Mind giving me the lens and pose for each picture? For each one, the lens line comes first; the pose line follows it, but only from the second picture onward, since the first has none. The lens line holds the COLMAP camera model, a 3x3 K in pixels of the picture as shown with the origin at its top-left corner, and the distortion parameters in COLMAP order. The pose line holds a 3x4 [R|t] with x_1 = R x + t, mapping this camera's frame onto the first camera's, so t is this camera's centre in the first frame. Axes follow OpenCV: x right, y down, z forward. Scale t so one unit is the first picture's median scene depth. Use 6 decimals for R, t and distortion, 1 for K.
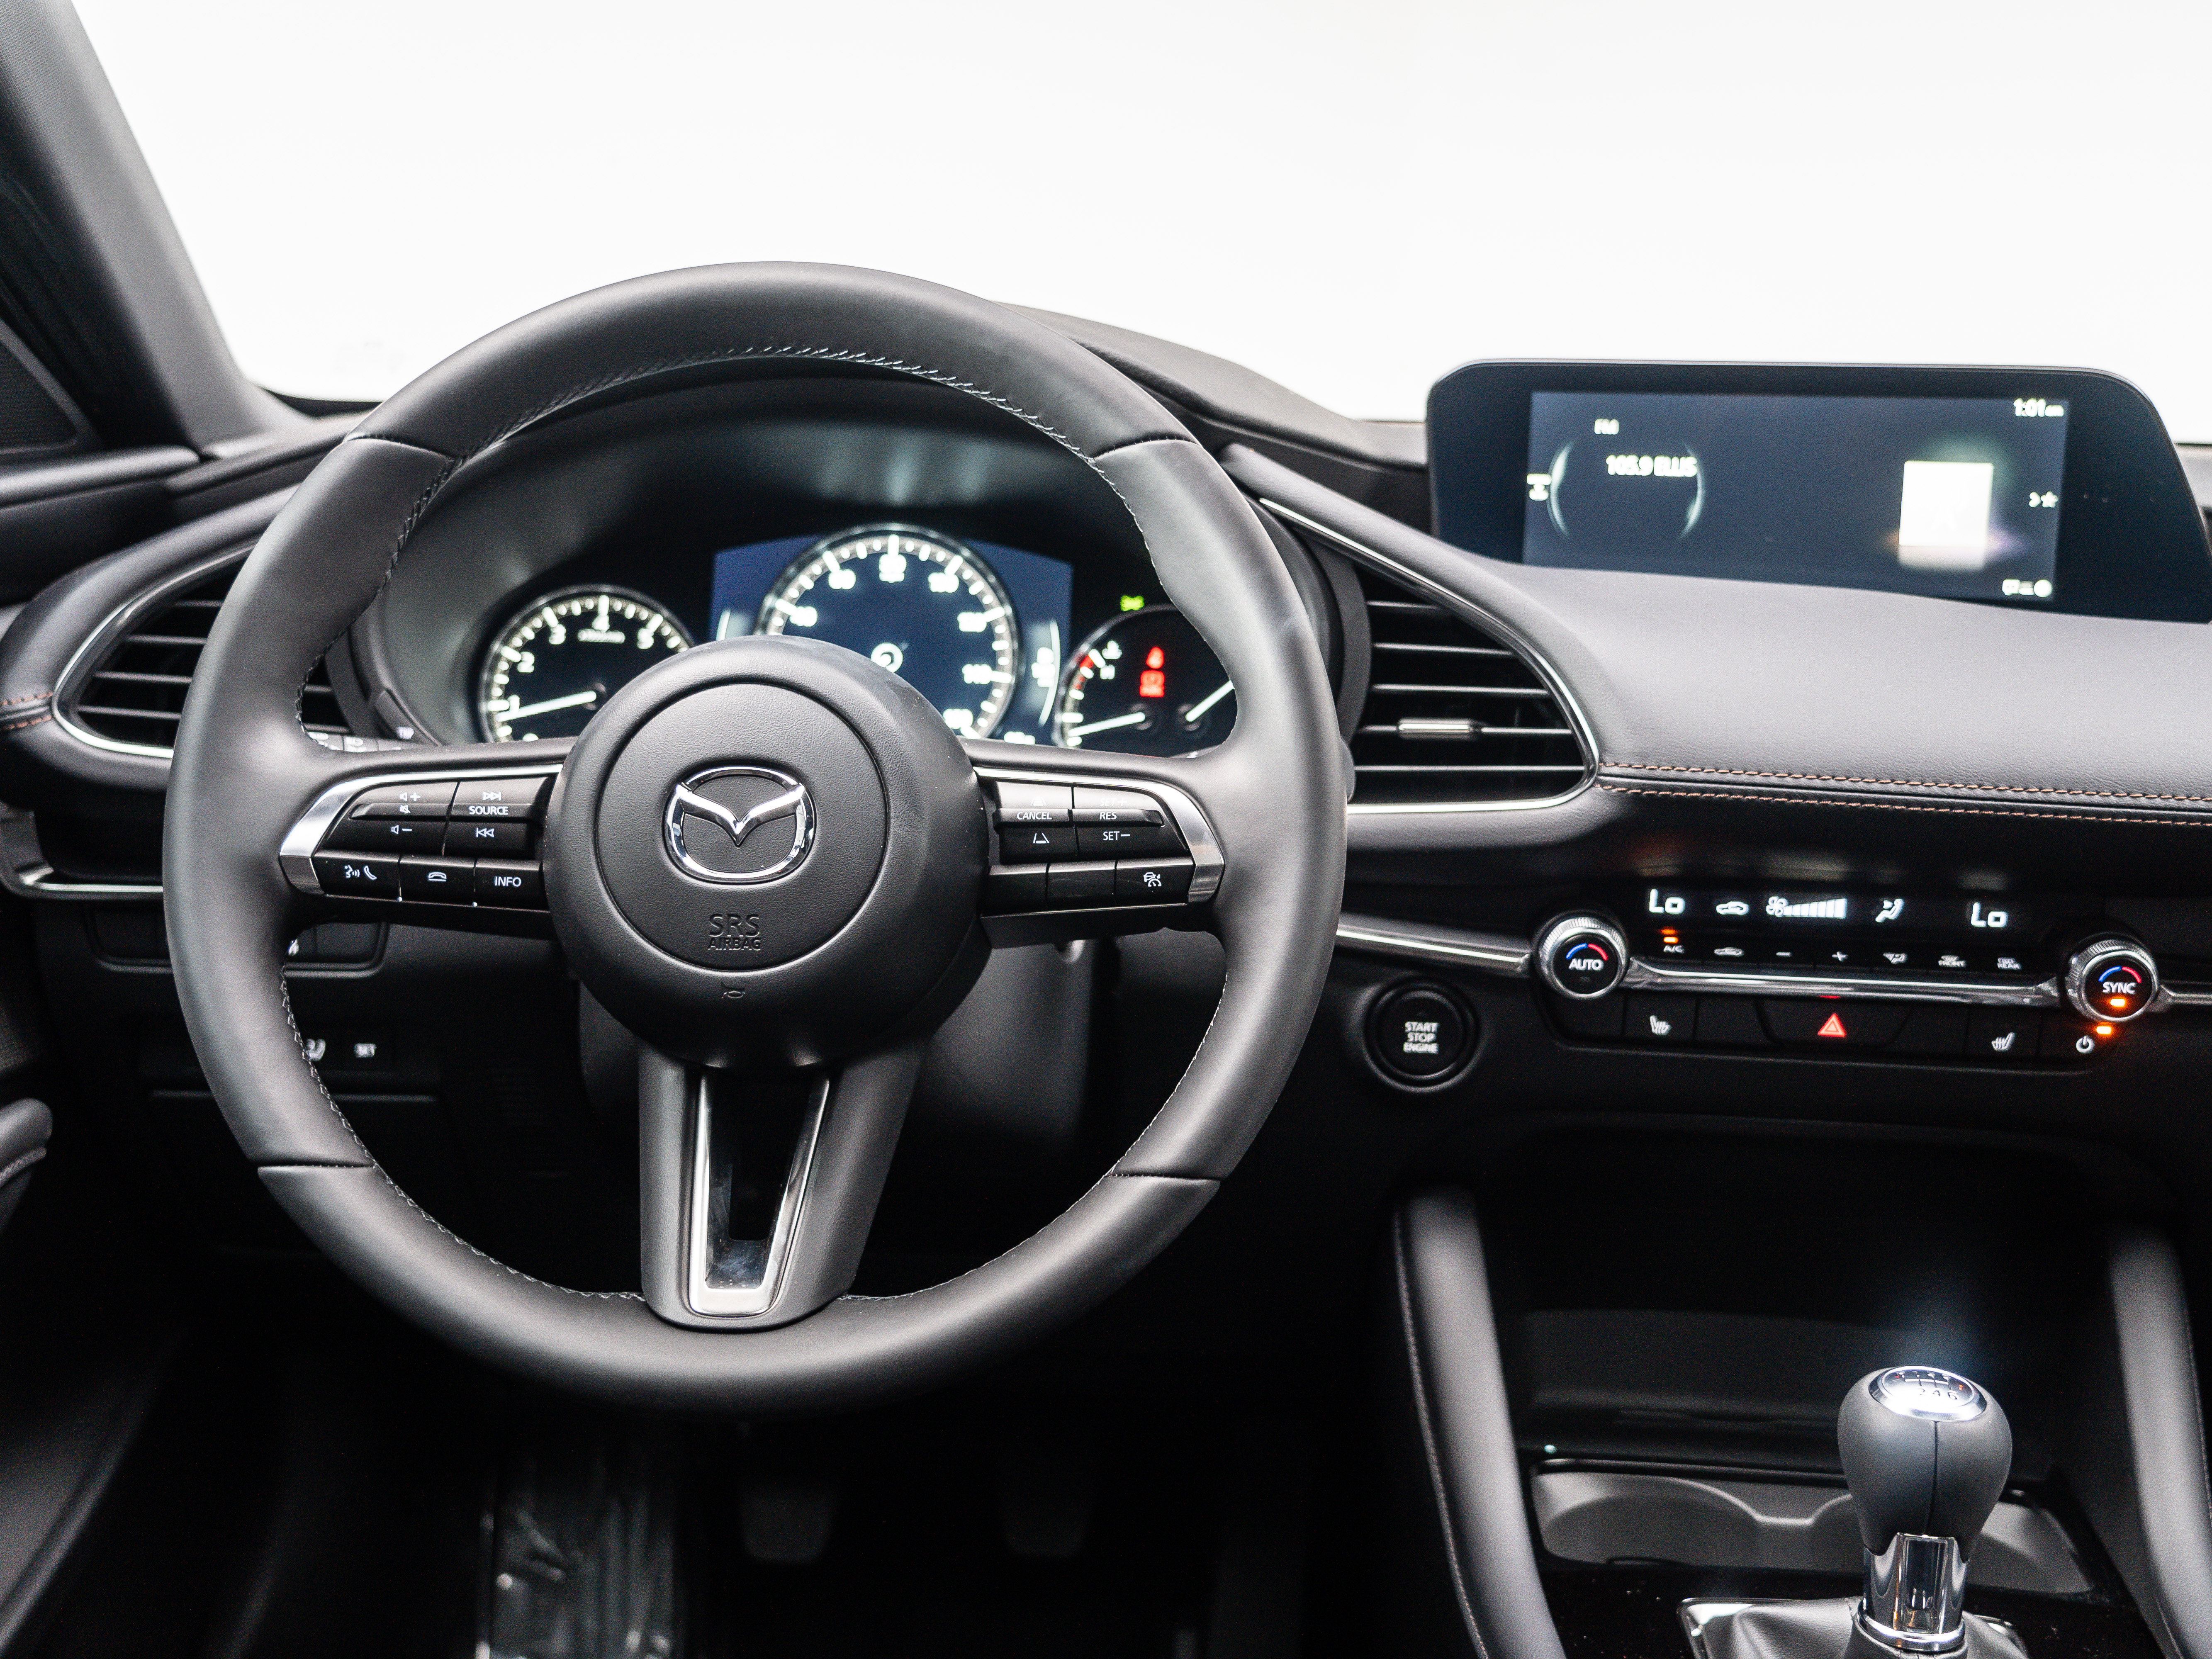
lens RADIAL K [[2499.5, 0, 1106.0], [0, 2499.5, 829.5], [0, 0, 1]] dist [0.020426, -0.004856]
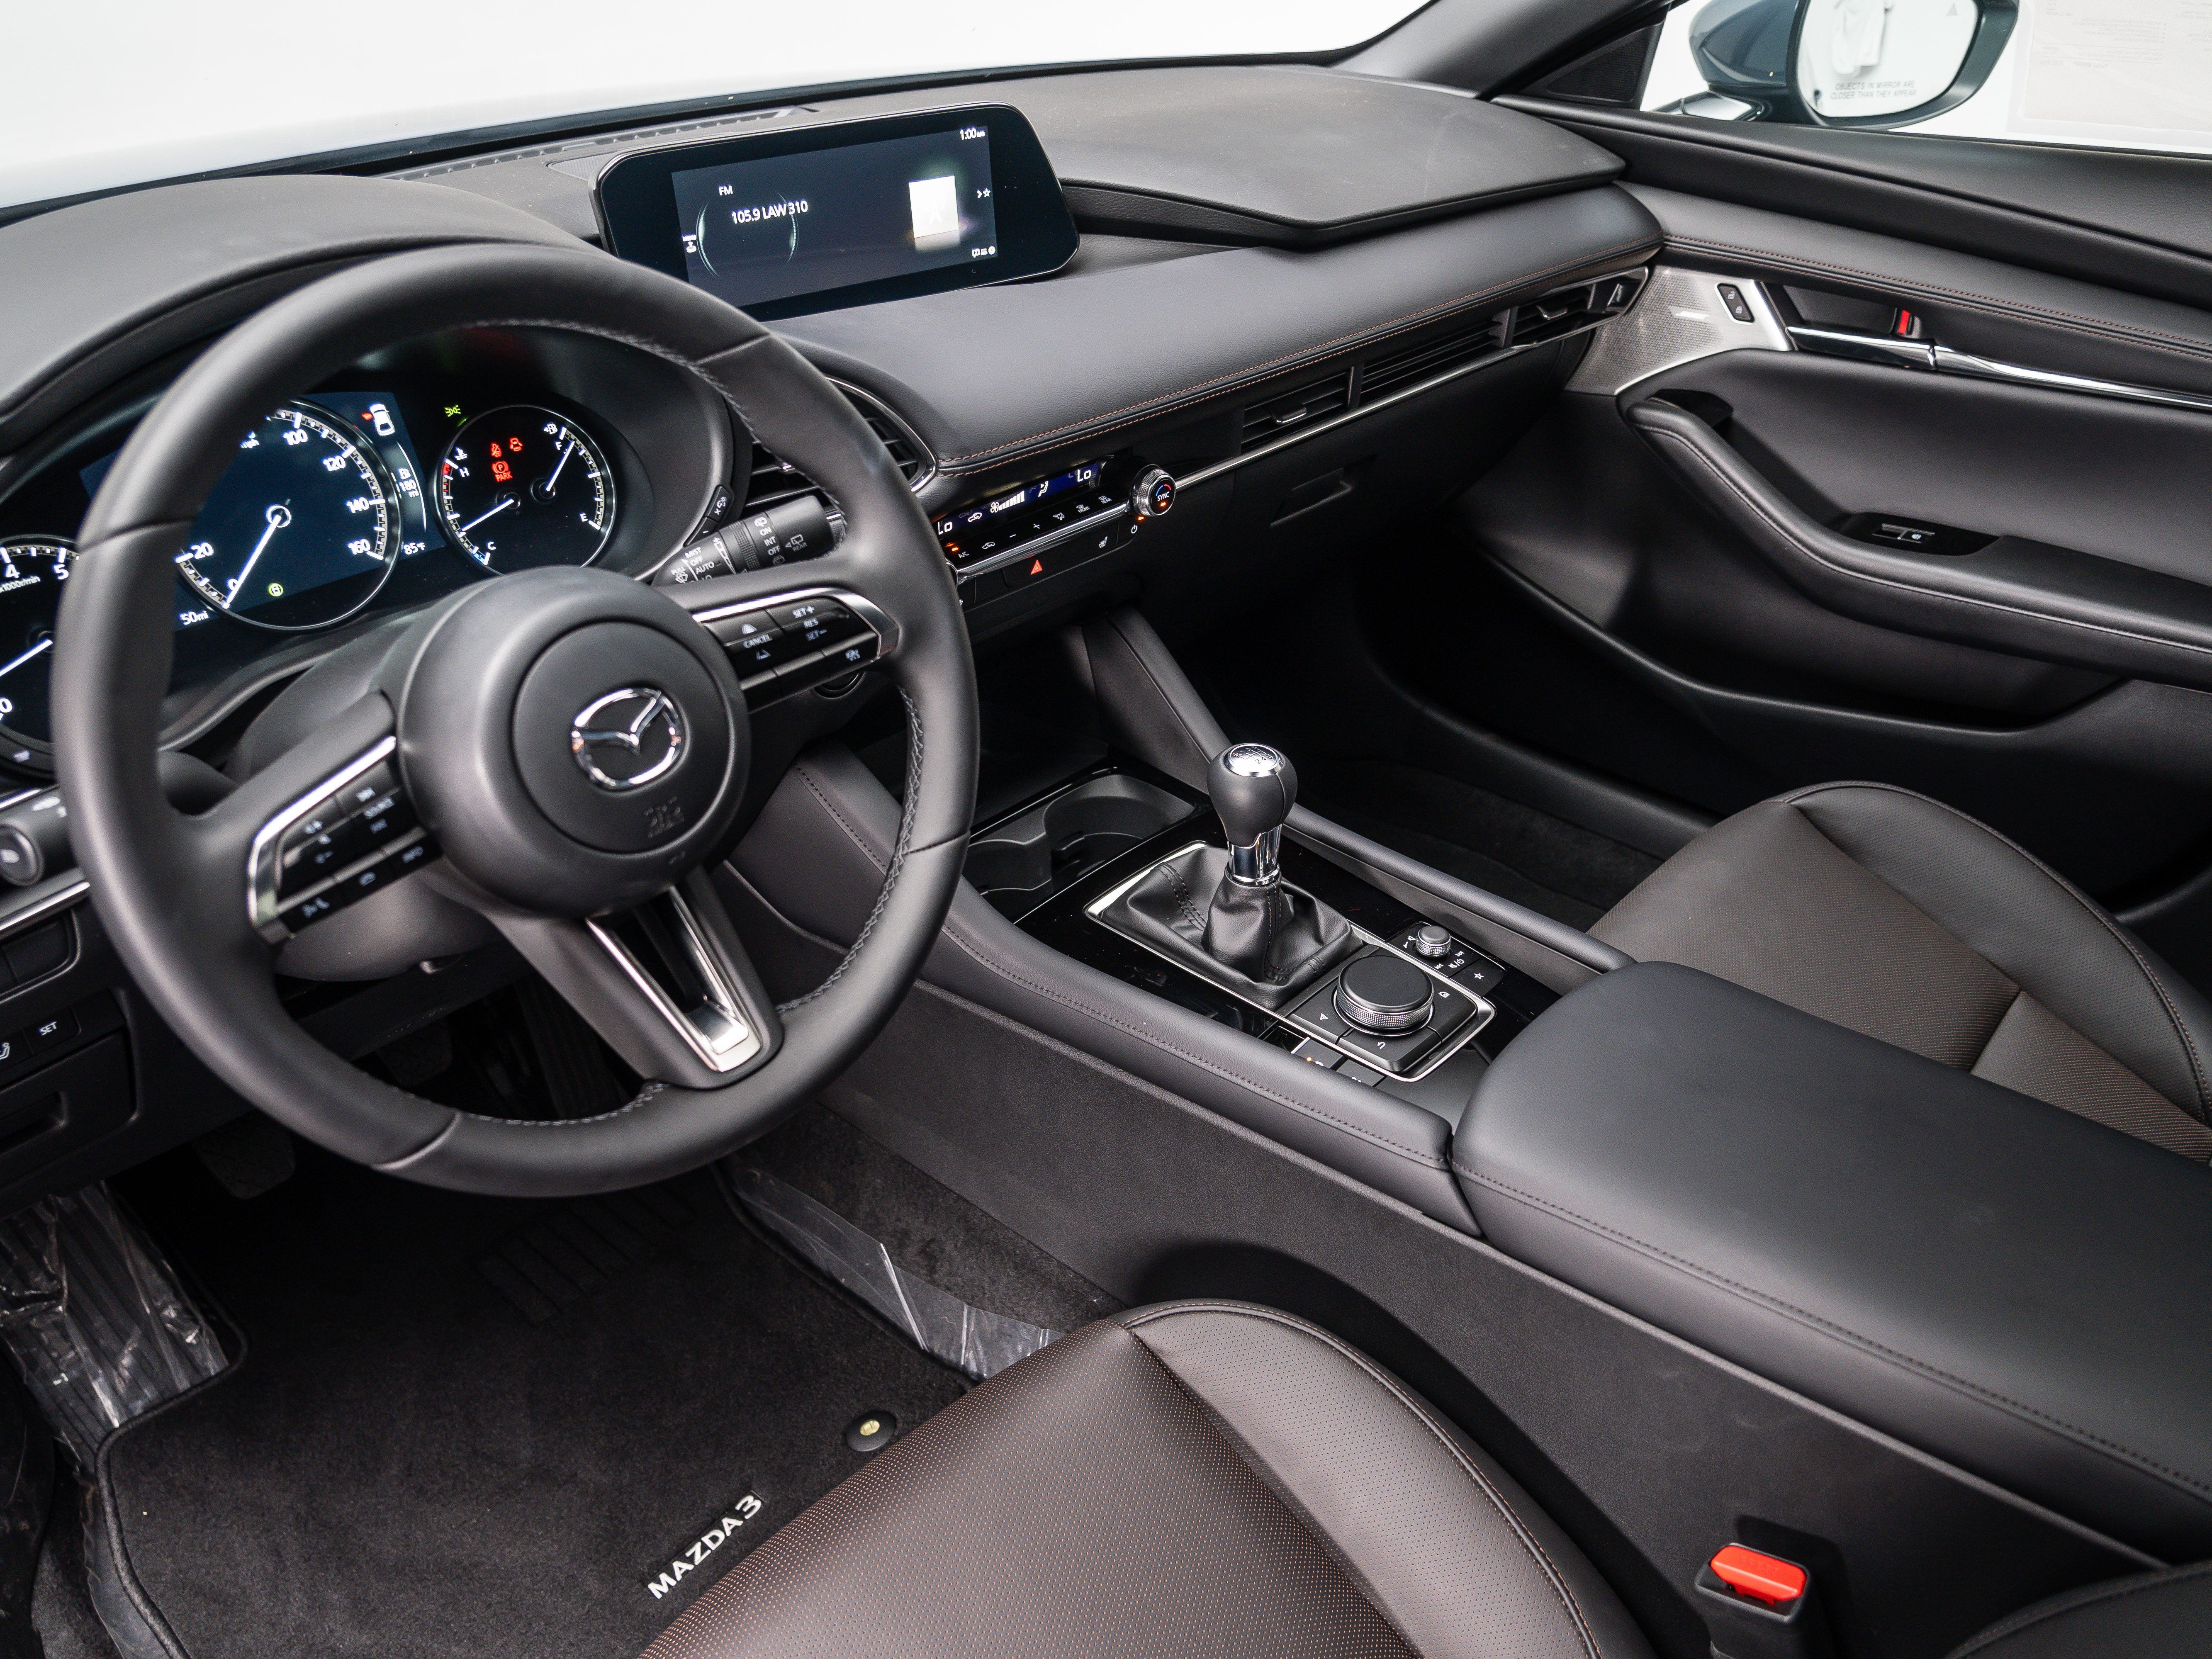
lens RADIAL K [[1677.8, 0, 1106.0], [0, 1677.8, 829.5], [0, 0, 1]] dist [-0.027856, 0.005857]
pose [[0.630397, -0.437115, 0.641506, -0.469860], [0.175153, 0.885175, 0.431029, -0.238538], [-0.756255, -0.159358, 0.634574, 0.232128]]
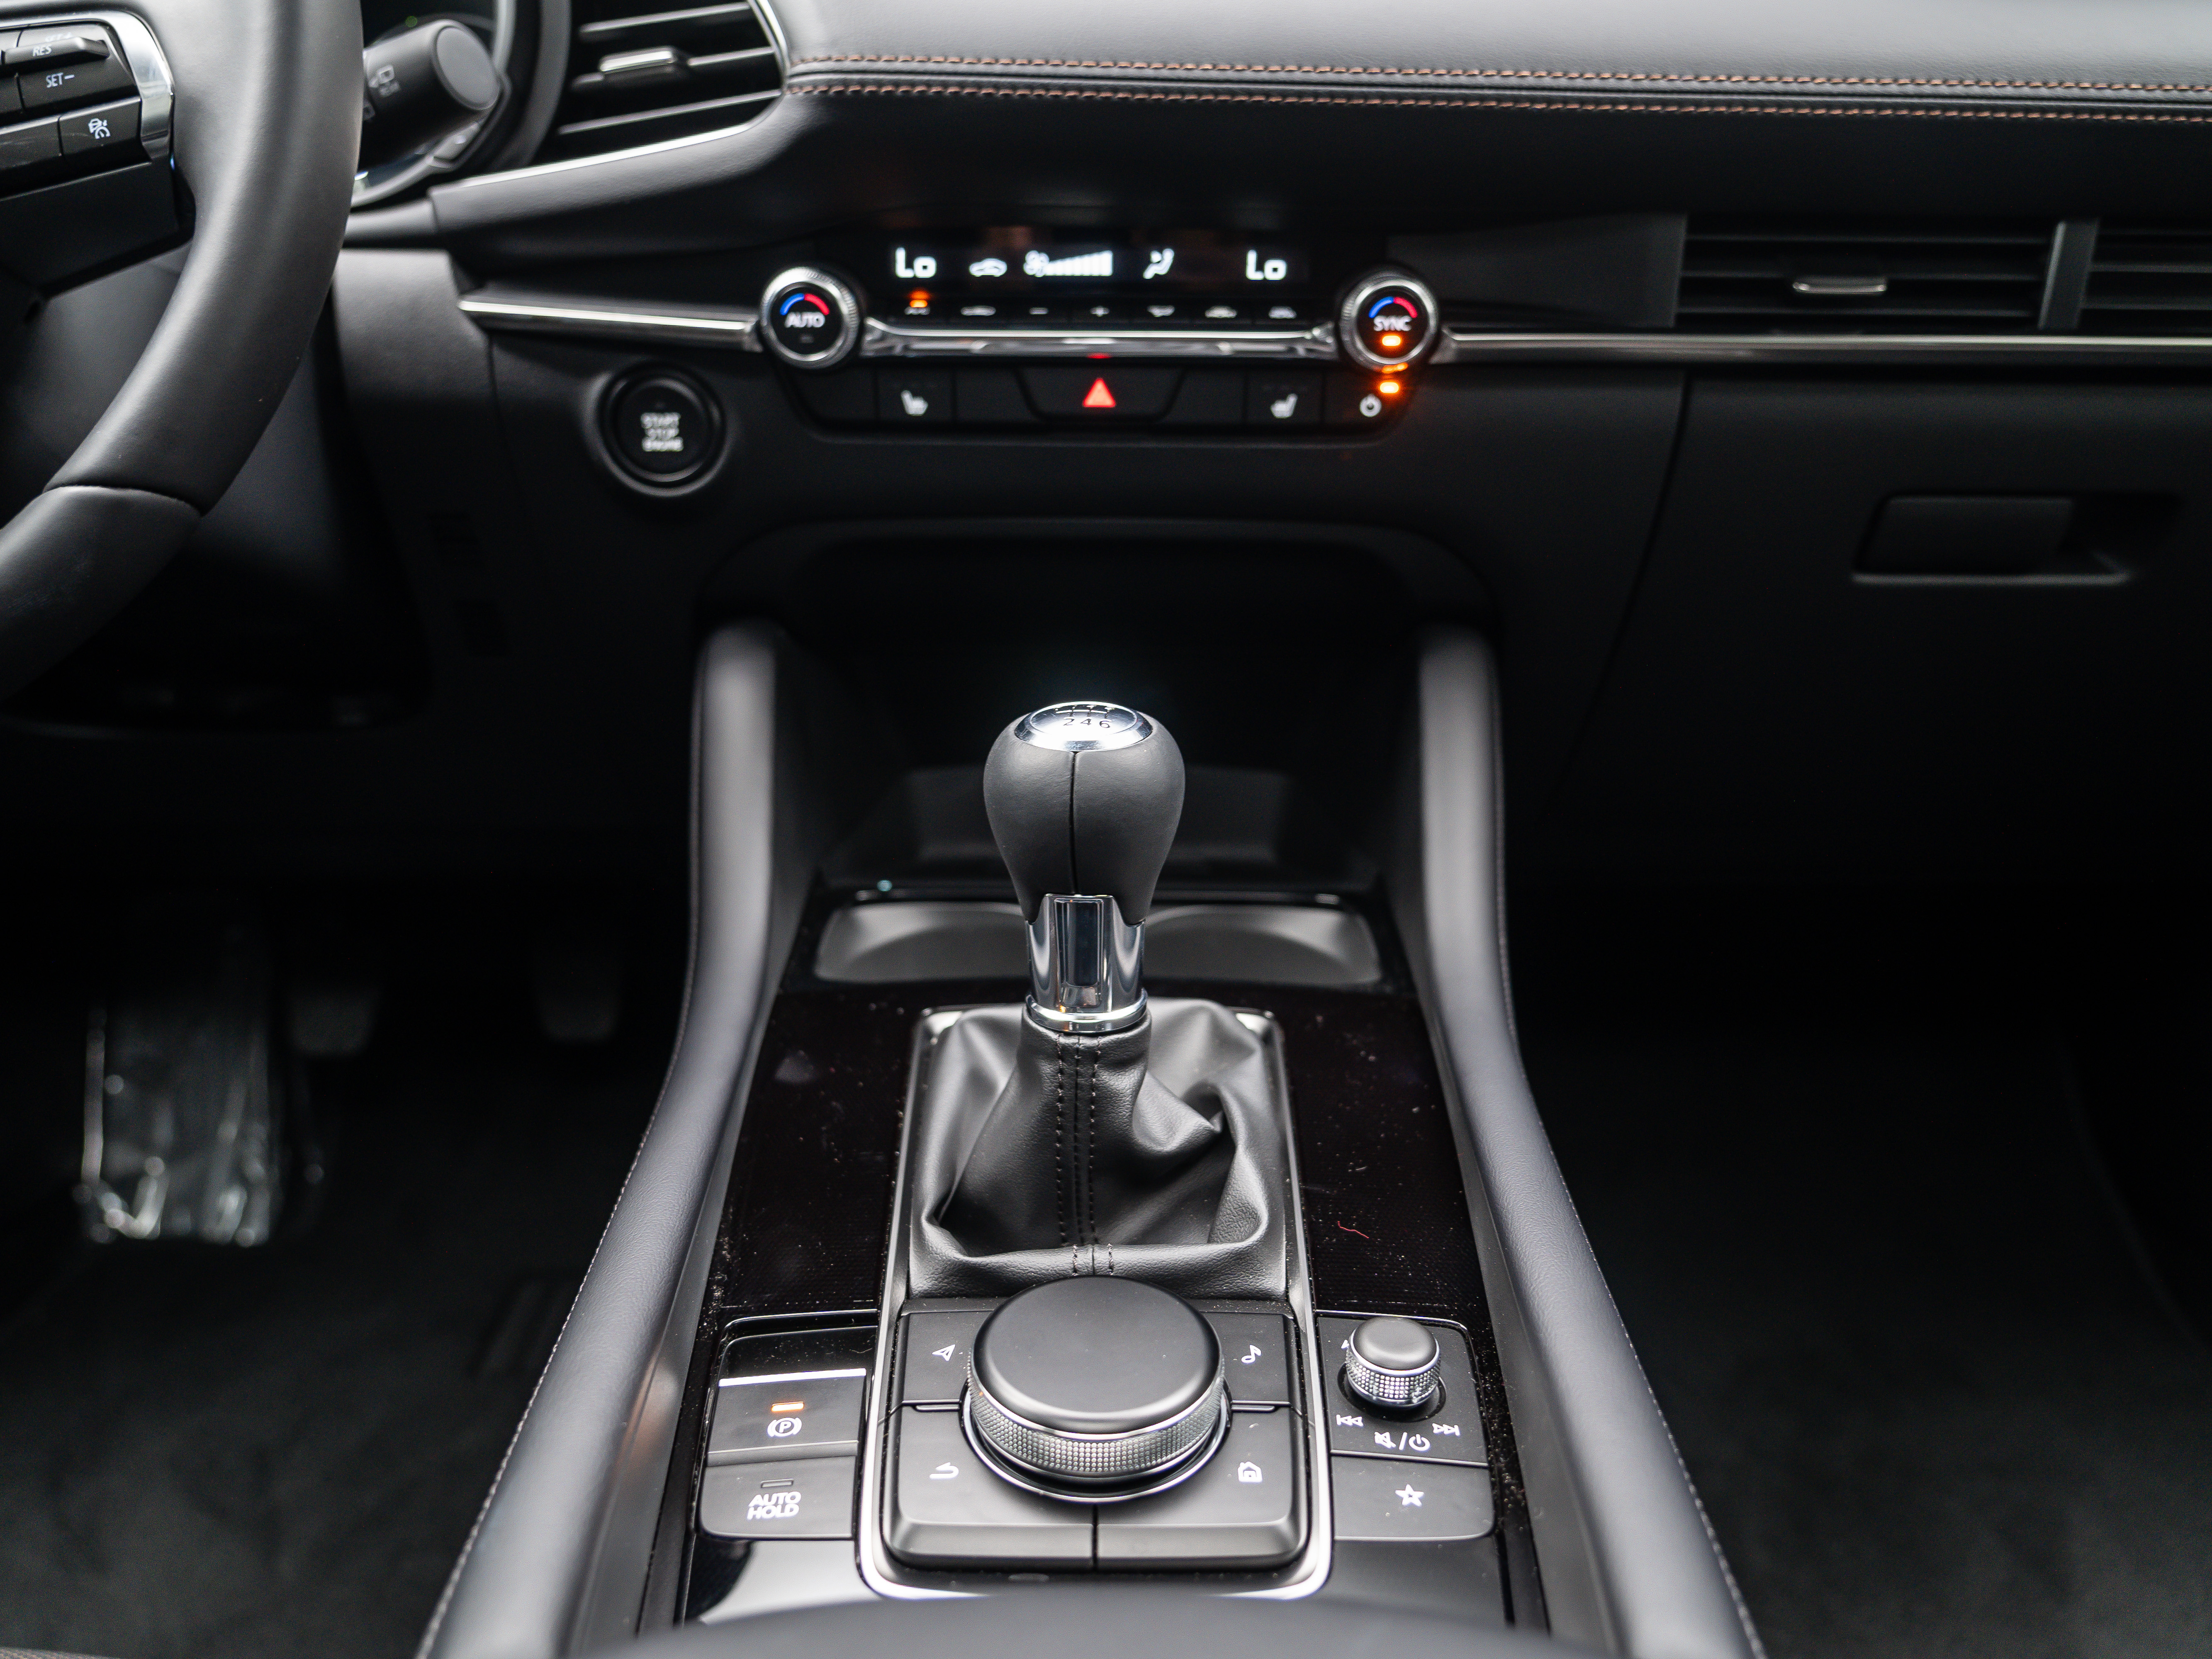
lens RADIAL K [[1677.8, 0, 1106.0], [0, 1677.8, 829.5], [0, 0, 1]] dist [-0.027856, 0.005857]
pose [[0.997003, -0.045073, 0.062883, 0.247346], [0.036027, 0.989747, 0.138215, 0.151094], [-0.068468, -0.135535, 0.988404, 0.376731]]
